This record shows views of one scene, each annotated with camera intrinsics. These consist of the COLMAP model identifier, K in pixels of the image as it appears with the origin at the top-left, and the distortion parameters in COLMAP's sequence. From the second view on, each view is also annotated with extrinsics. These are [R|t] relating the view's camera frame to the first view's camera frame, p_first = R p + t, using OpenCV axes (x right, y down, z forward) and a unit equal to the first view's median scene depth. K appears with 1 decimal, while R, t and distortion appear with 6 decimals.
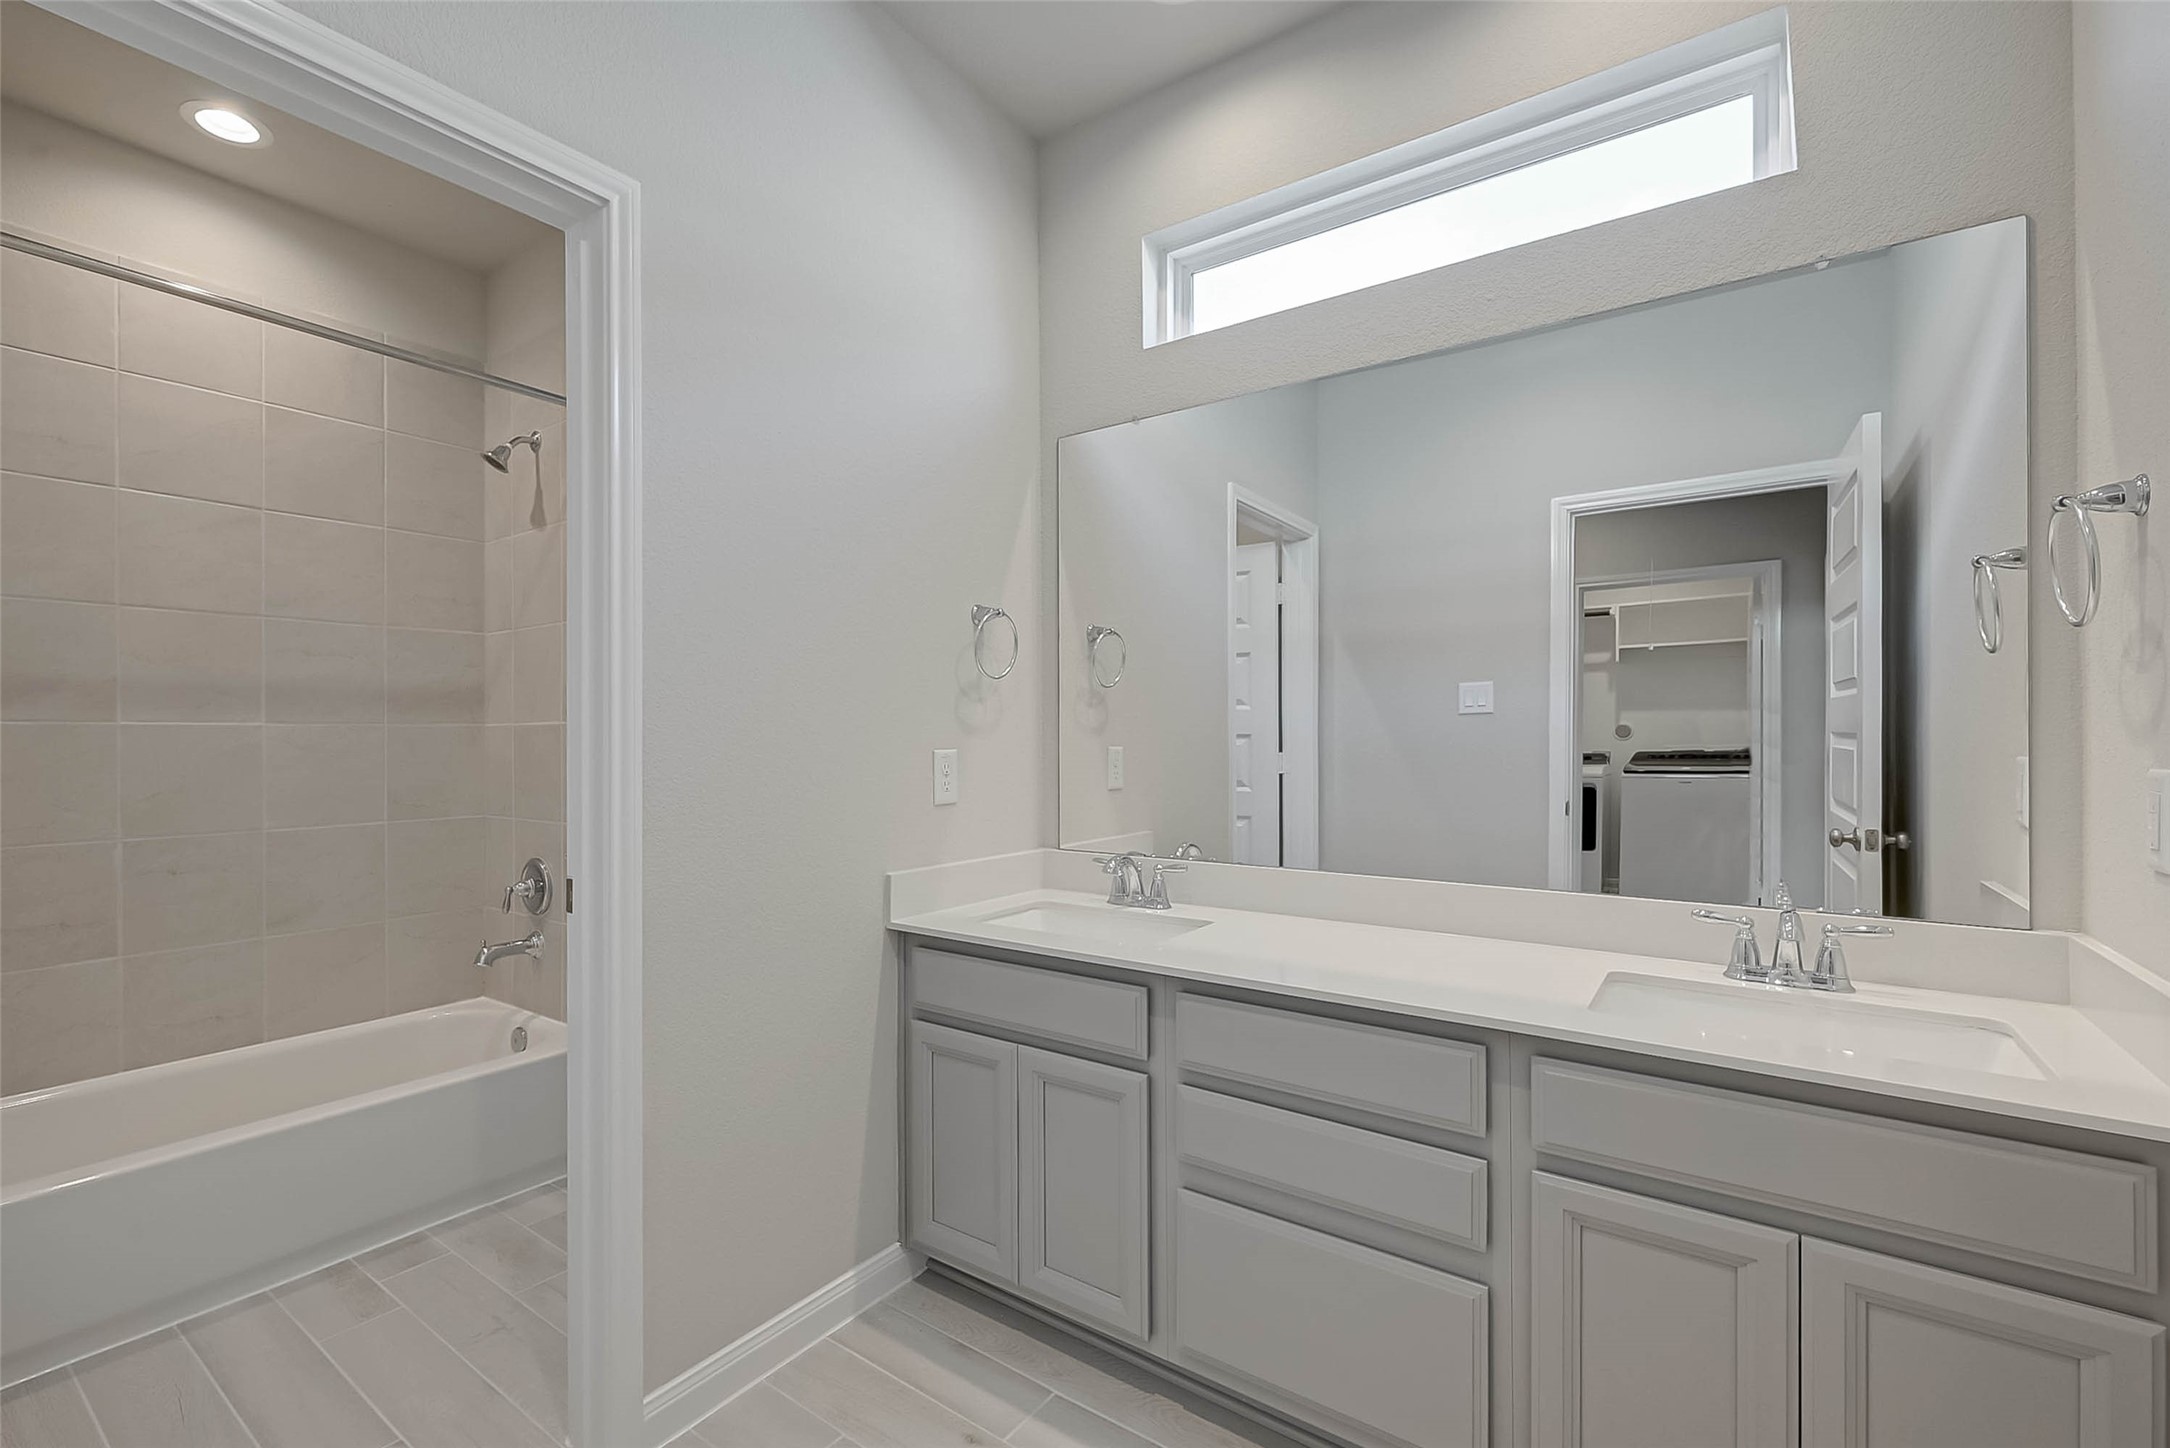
lens RADIAL K [[913.1, 0, 1085.0], [0, 913.1, 724.0], [0, 0, 1]] dist [-0.000560, -0.000252]
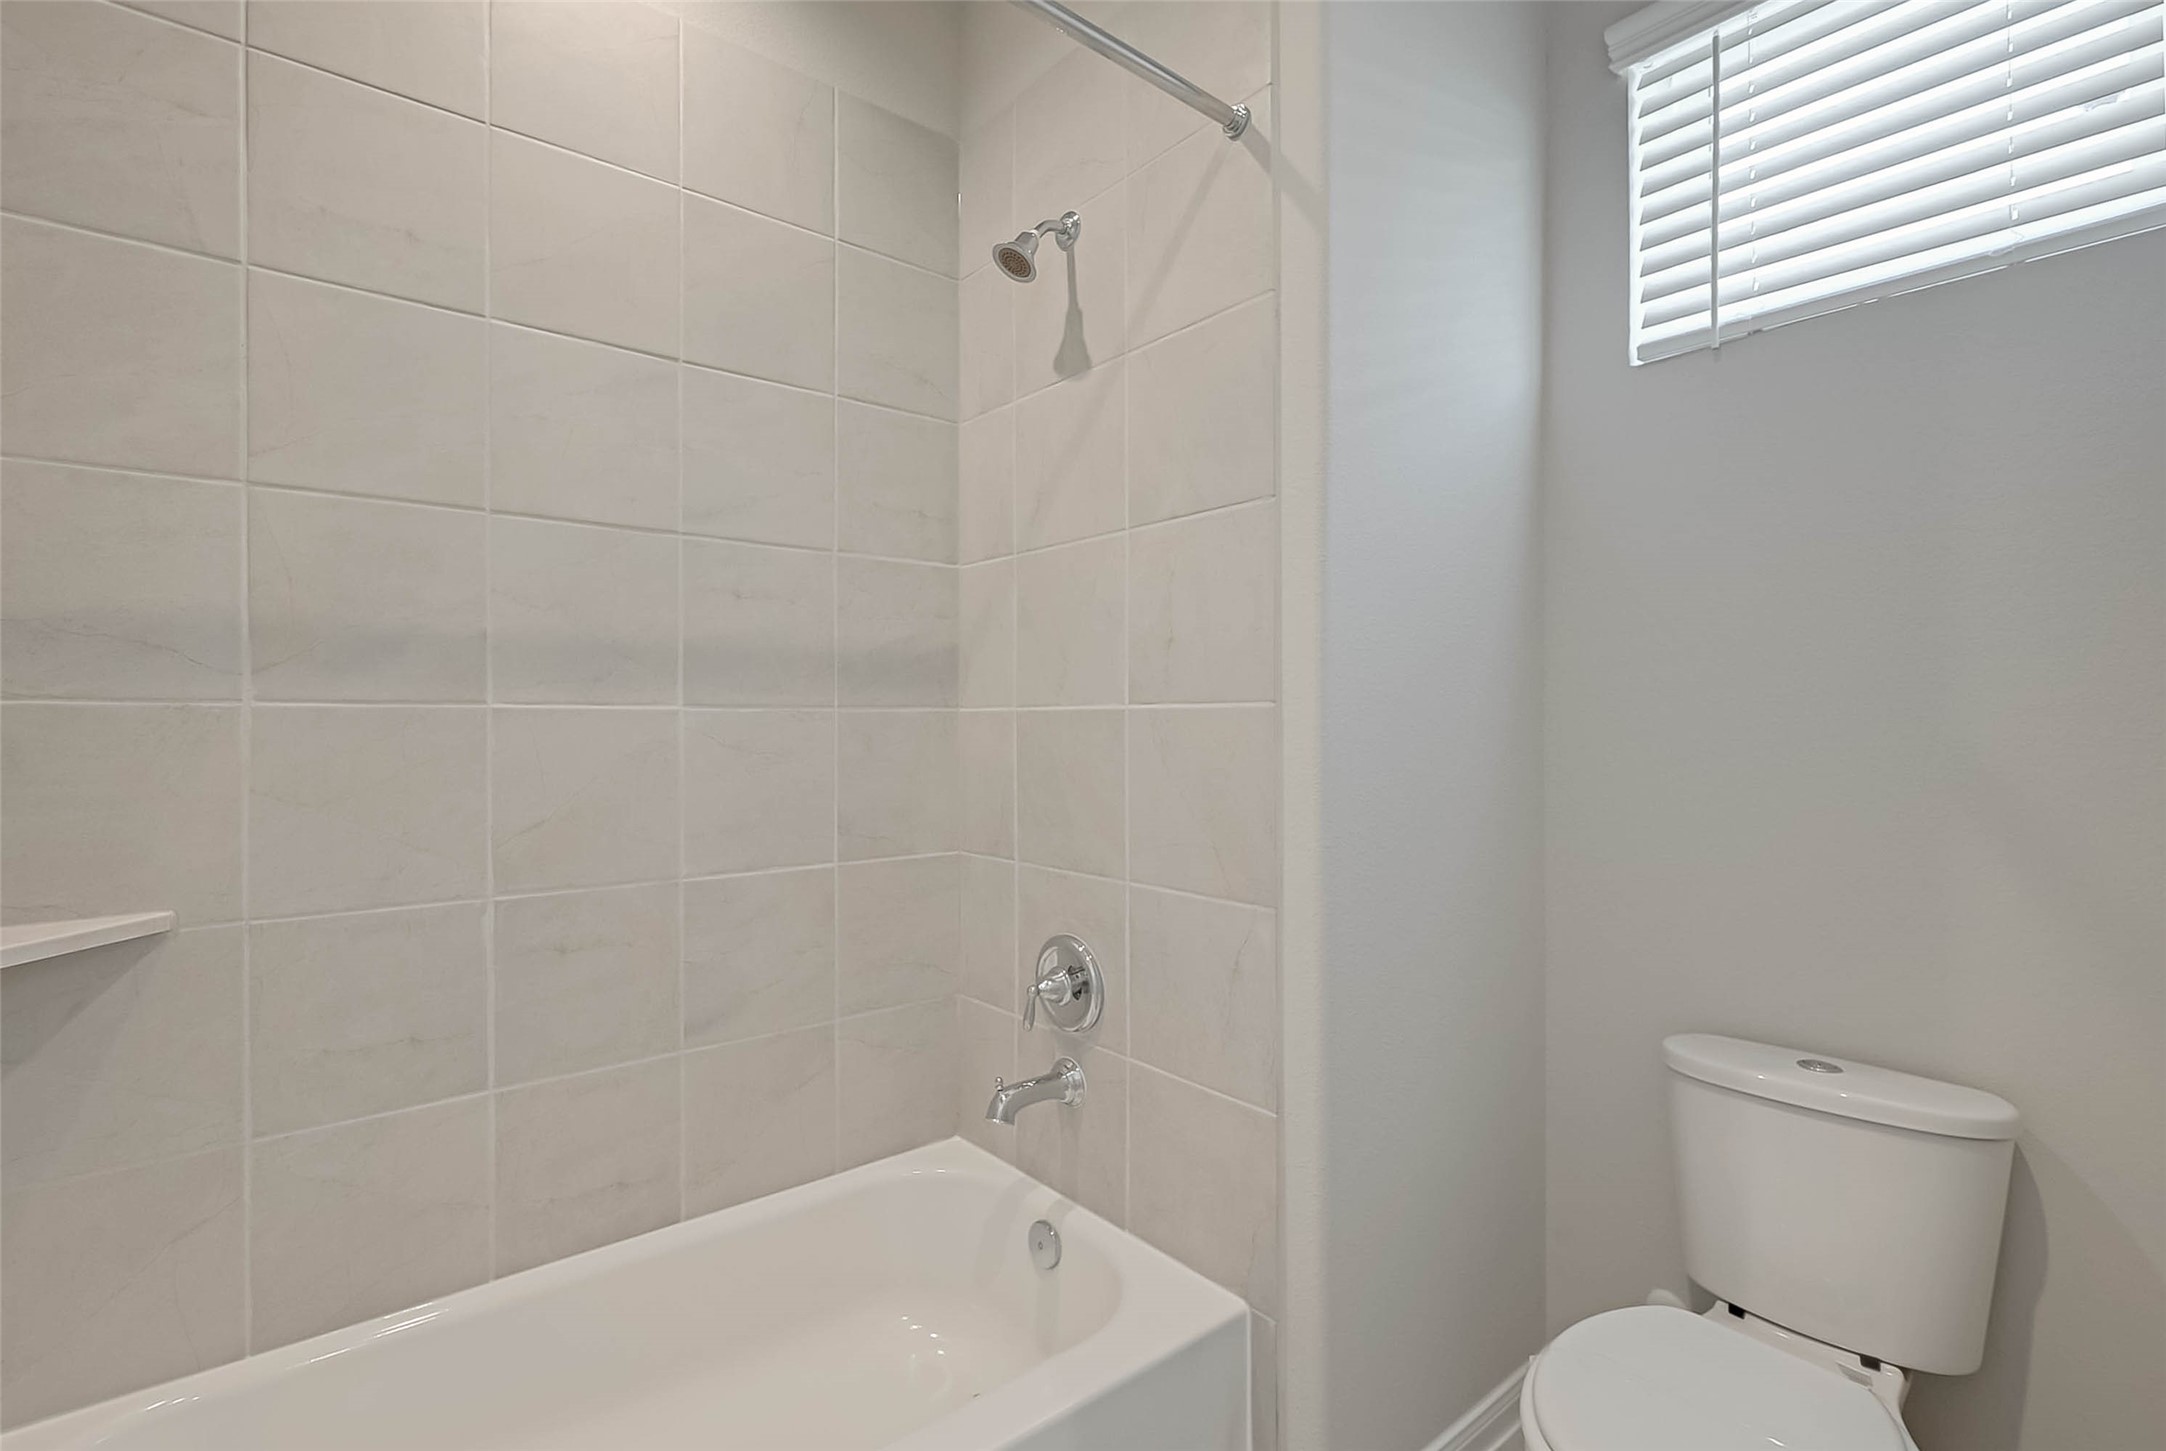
lens RADIAL K [[911.1, 0, 1079.7], [0, 911.1, 705.2], [0, 0, 1]] dist [-0.000444, -0.000057]
pose [[0.971484, 0.000492, -0.237103, -0.470664], [-0.000663, 1.000000, -0.000644, -0.001910], [0.237102, 0.000783, 0.971484, 0.444411]]
